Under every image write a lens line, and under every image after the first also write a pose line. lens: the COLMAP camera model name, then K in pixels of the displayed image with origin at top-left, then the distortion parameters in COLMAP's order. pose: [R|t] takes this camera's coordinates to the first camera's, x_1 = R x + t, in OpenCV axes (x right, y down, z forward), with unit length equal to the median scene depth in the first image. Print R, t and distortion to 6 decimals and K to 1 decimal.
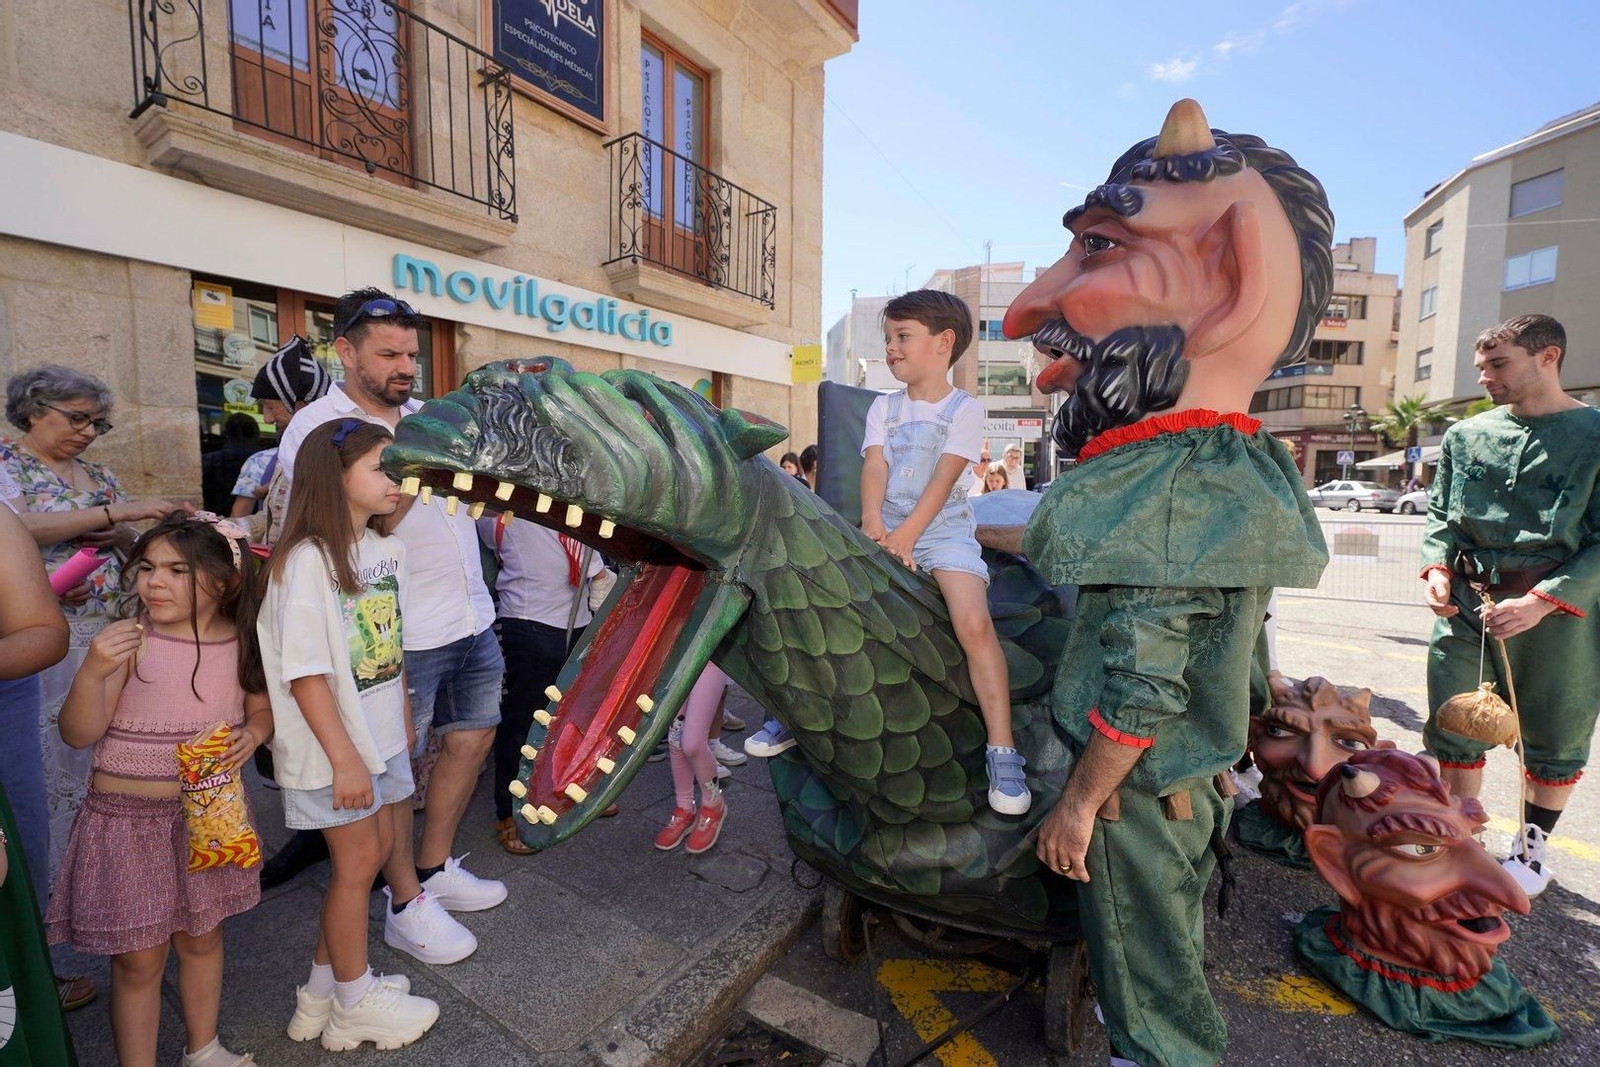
lens RADIAL K [[714.1, 0, 790.0], [0, 714.1, 535.3], [0, 0, 1]] dist [-0.003269, 0.000760]
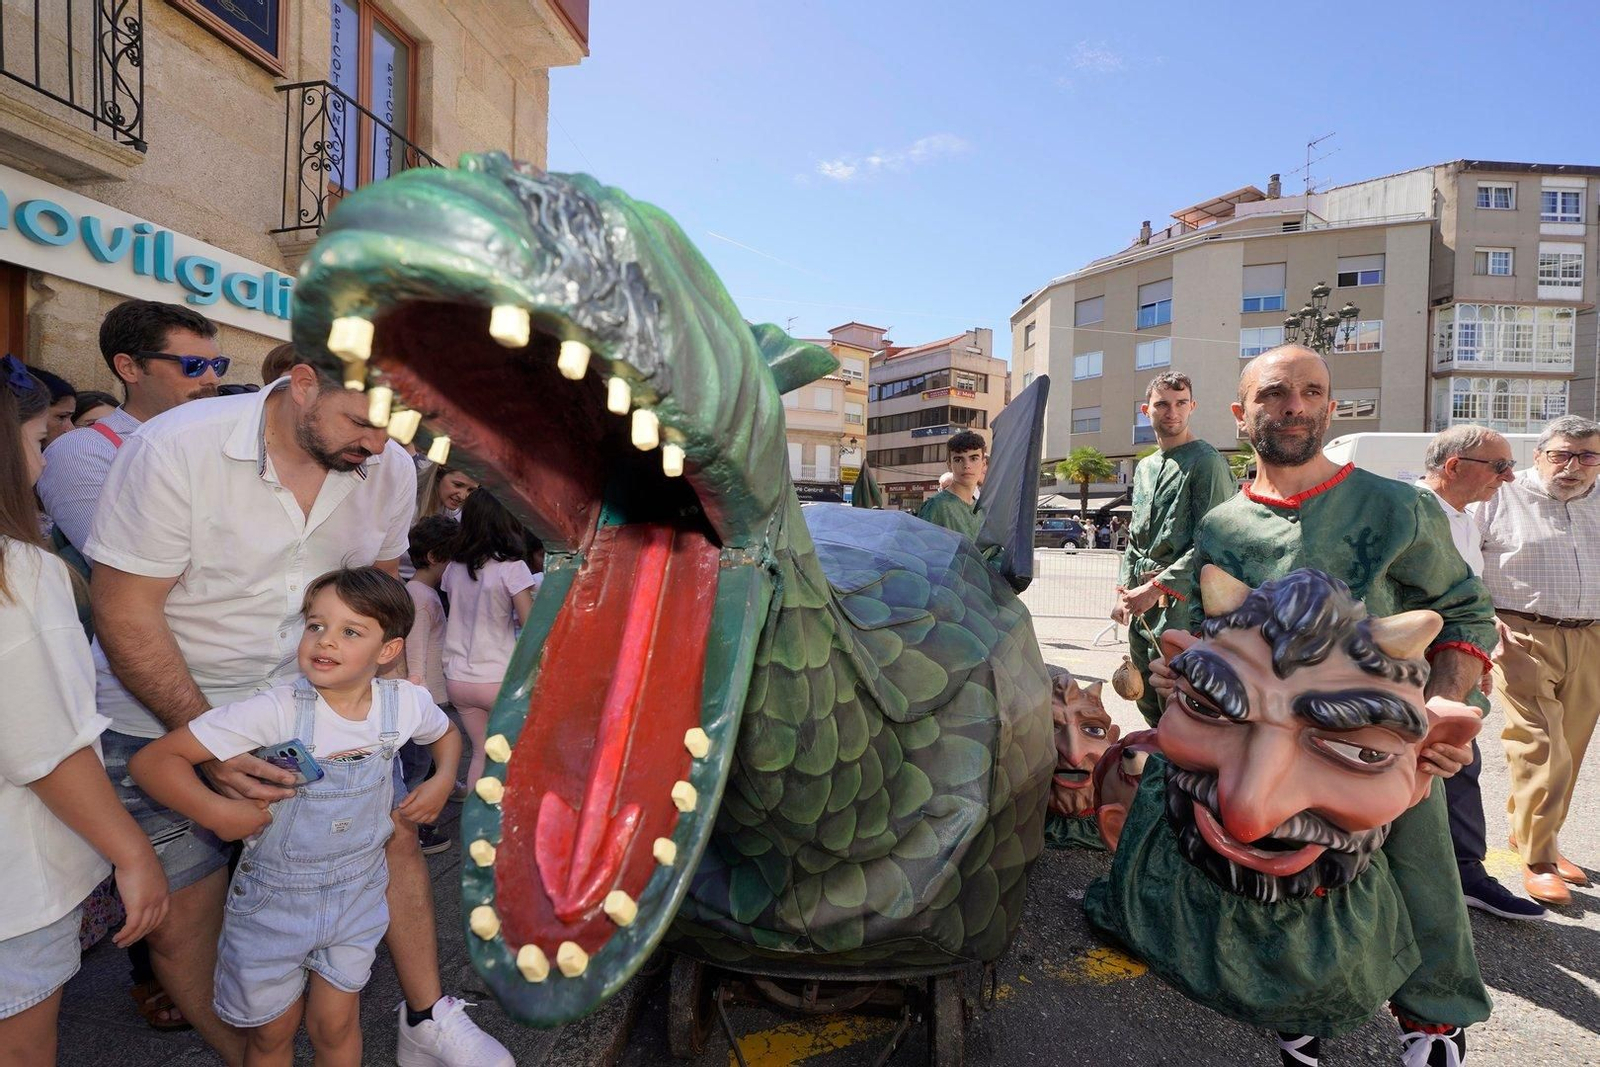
lens RADIAL K [[714.1, 0, 790.0], [0, 714.1, 535.3], [0, 0, 1]] dist [-0.003269, 0.000760]
pose [[0.913353, 0.004508, 0.407144, -0.161875], [0.018097, 0.998501, -0.051654, 0.034047], [-0.406767, 0.054547, 0.911902, 0.158953]]
